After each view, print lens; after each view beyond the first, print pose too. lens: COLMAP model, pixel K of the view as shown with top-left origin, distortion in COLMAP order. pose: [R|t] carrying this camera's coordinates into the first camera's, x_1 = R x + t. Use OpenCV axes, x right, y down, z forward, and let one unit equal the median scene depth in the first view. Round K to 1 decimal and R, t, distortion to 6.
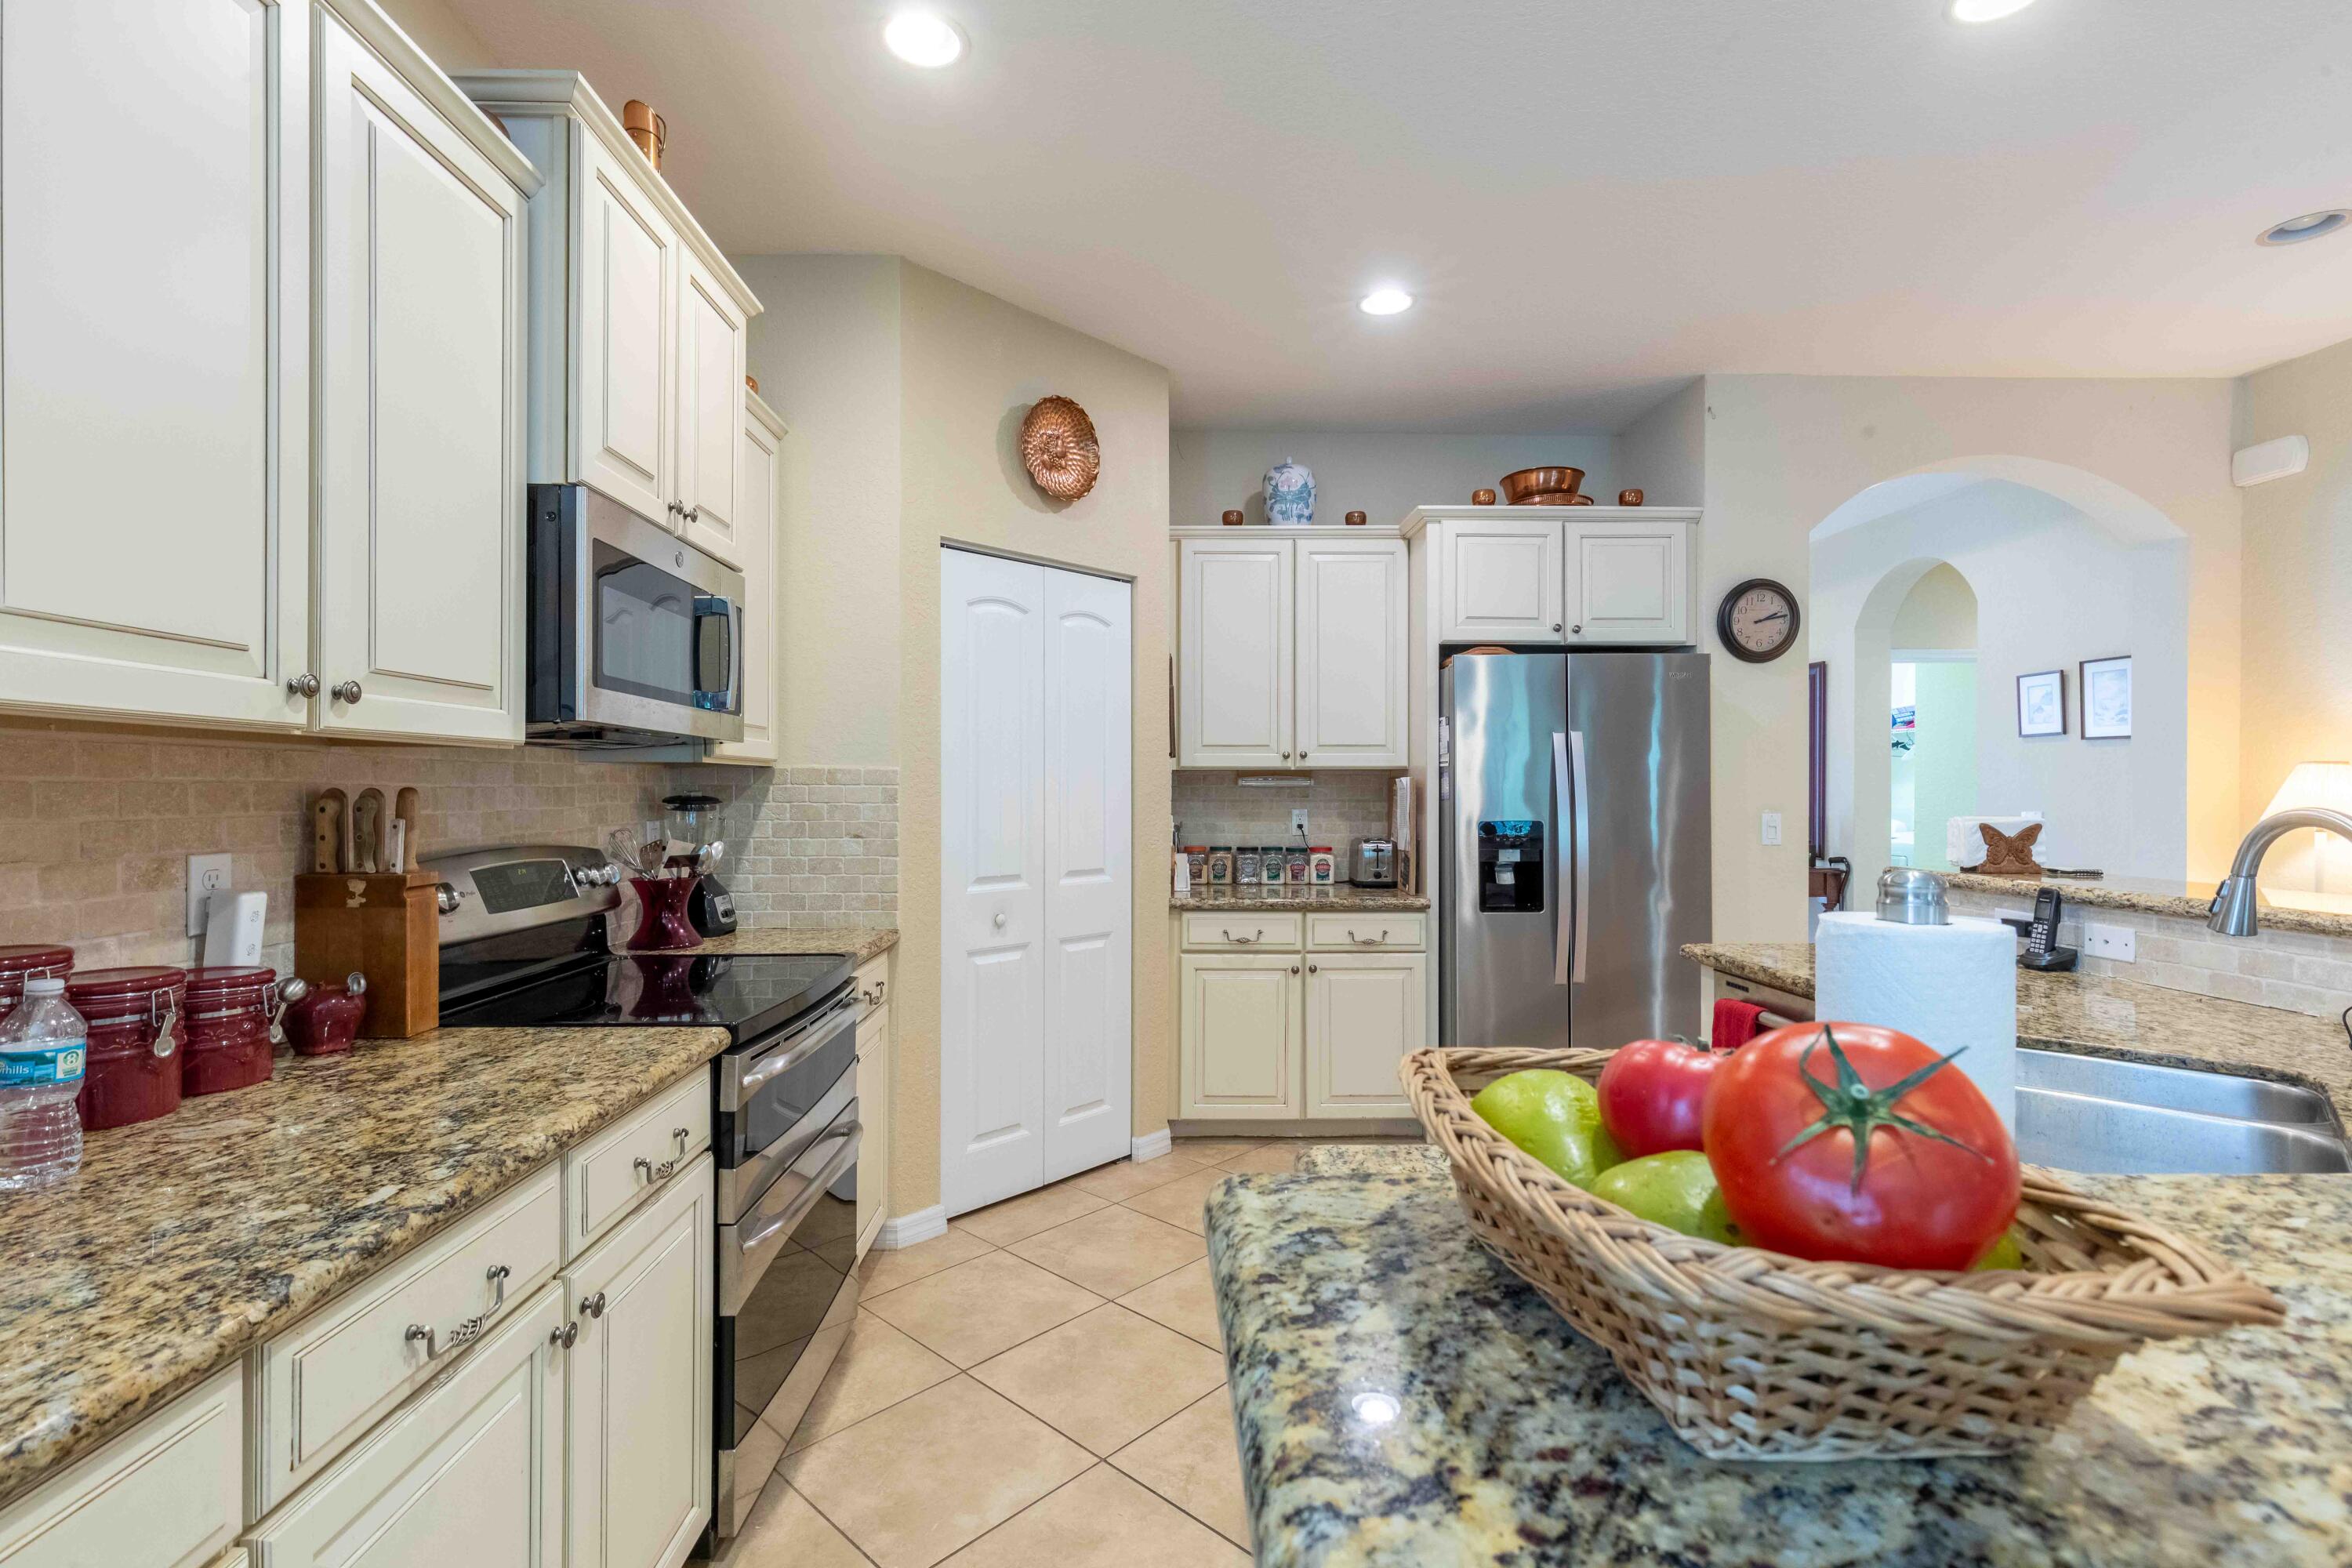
lens RADIAL K [[1064.7, 0, 1167.5], [0, 1064.7, 796.3], [0, 0, 1]] dist [0.002619, -0.001688]
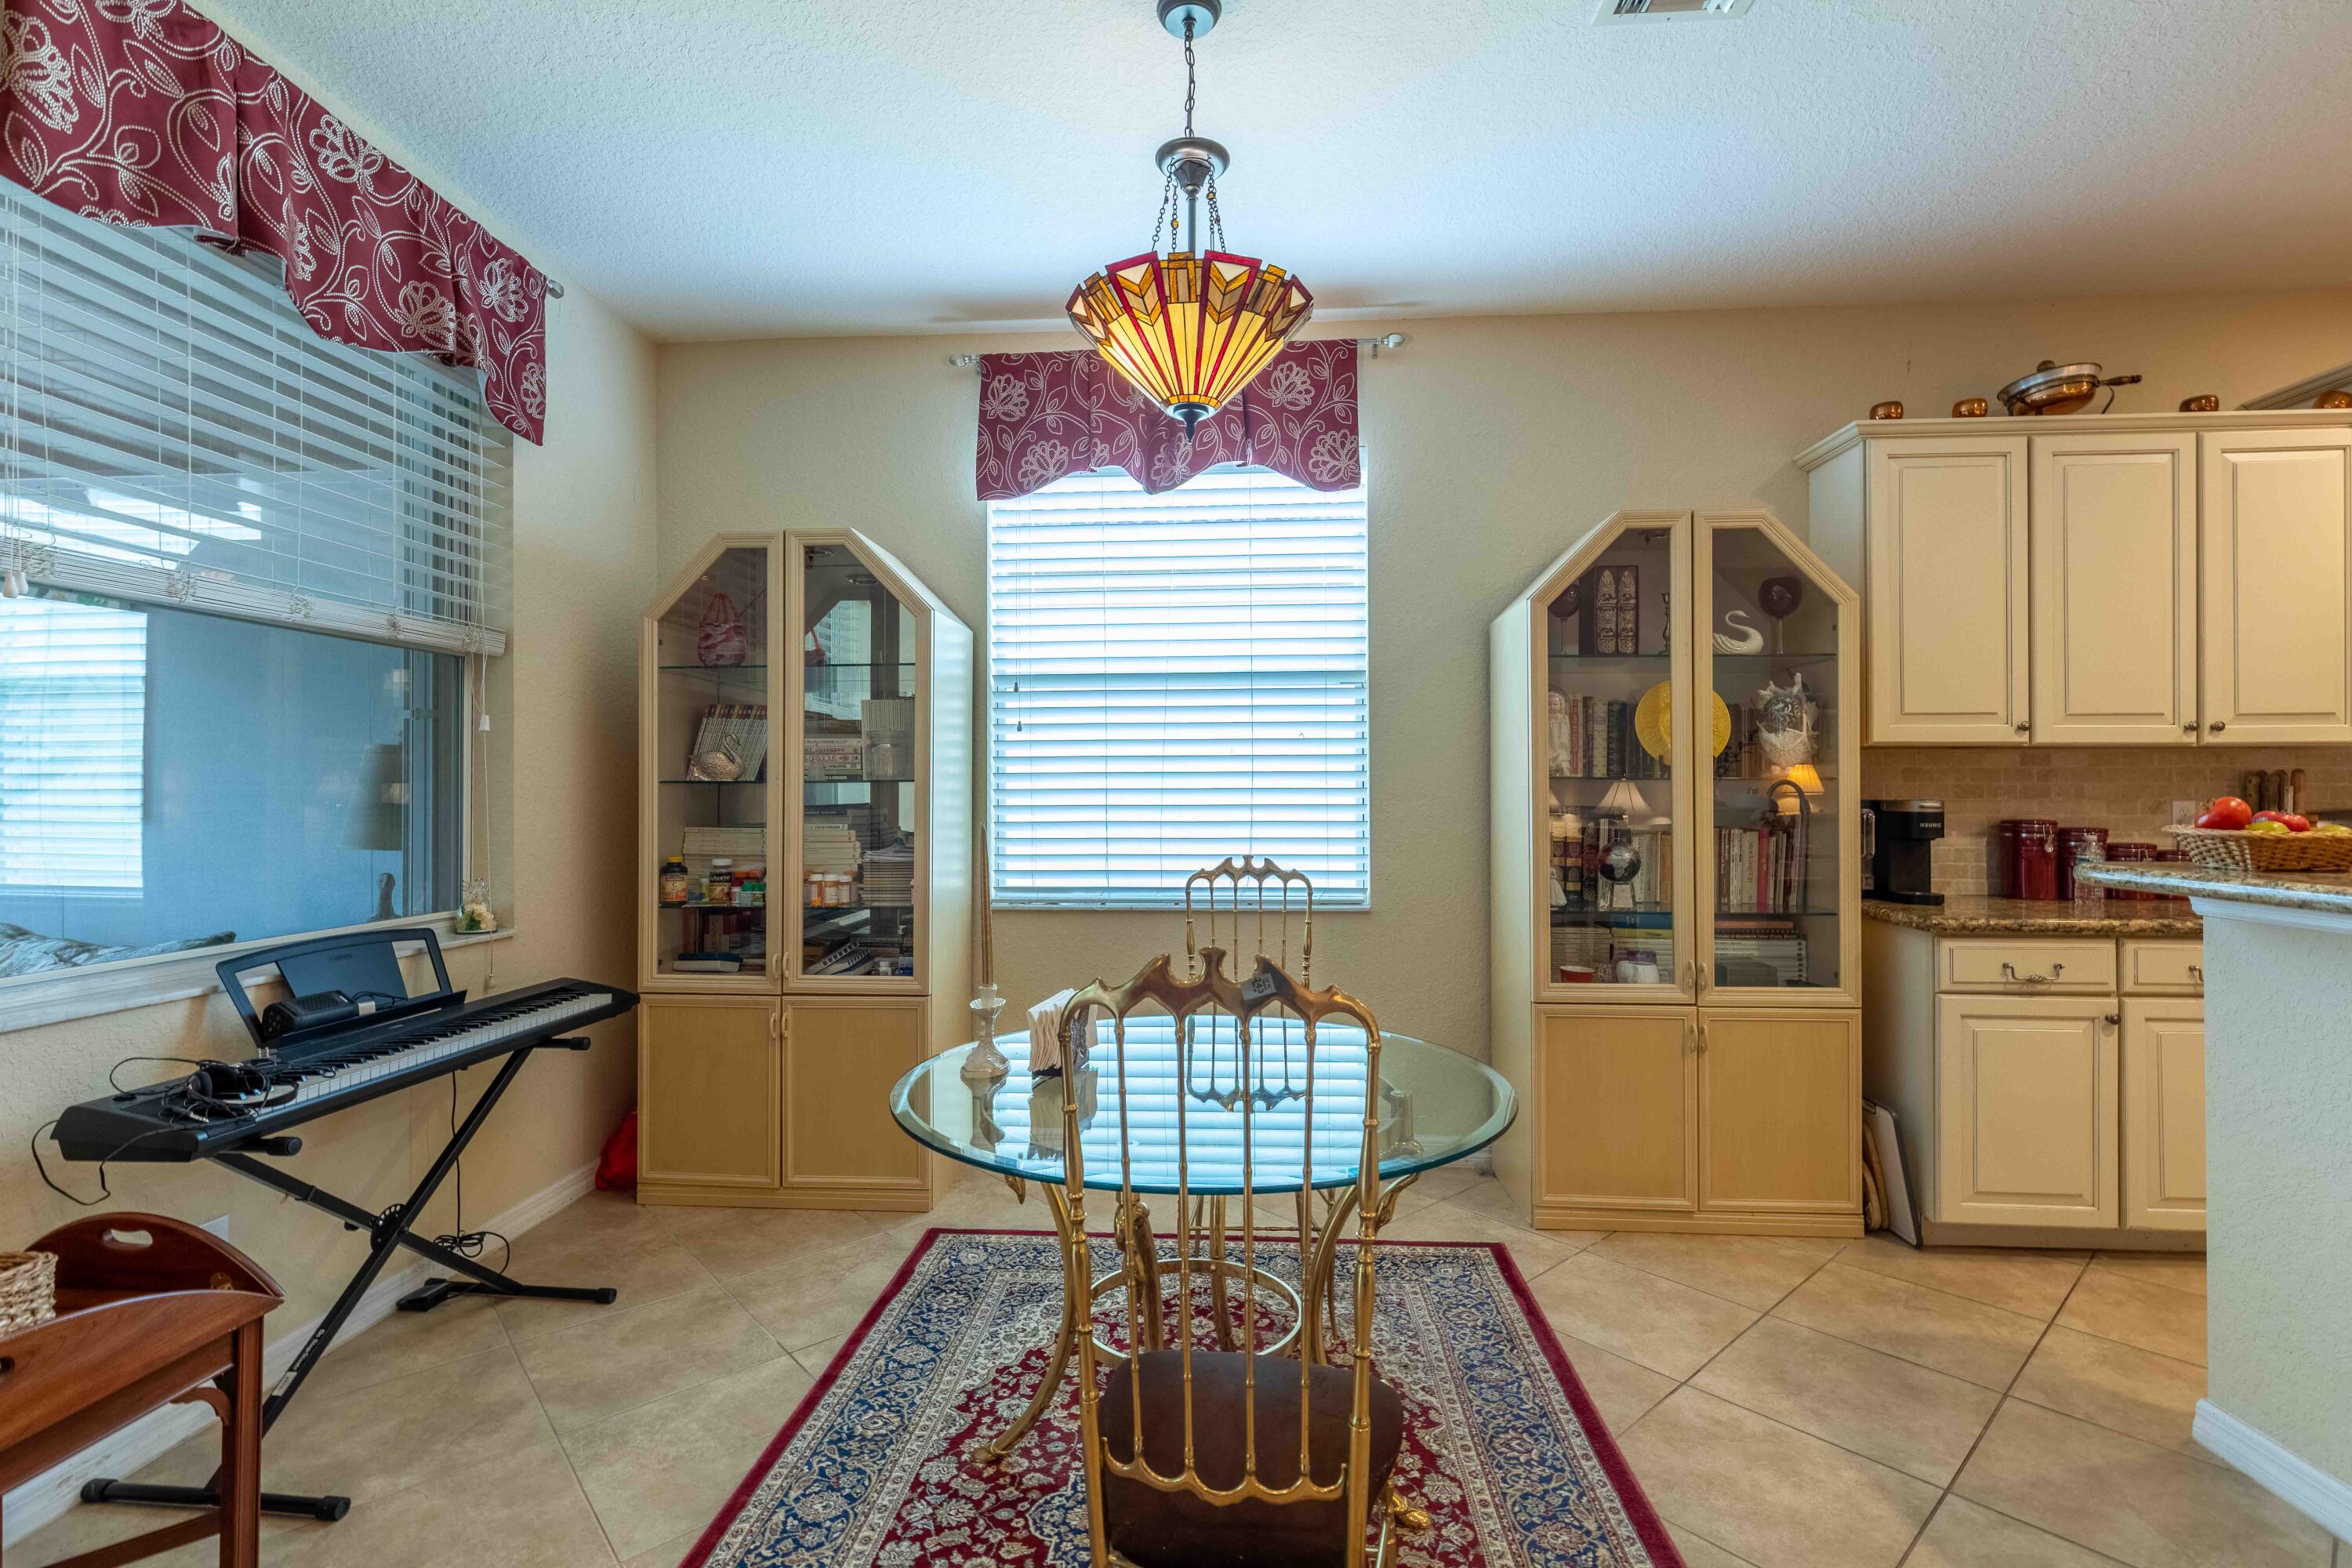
lens RADIAL K [[1064.7, 0, 1154.0], [0, 1064.7, 791.1], [0, 0, 1]] dist [0.002619, -0.001688]
pose [[-0.091506, -0.004597, -0.995794, 1.640719], [-0.001919, 0.999988, -0.004440, 0.053017], [0.995803, 0.001505, -0.091514, -1.013945]]
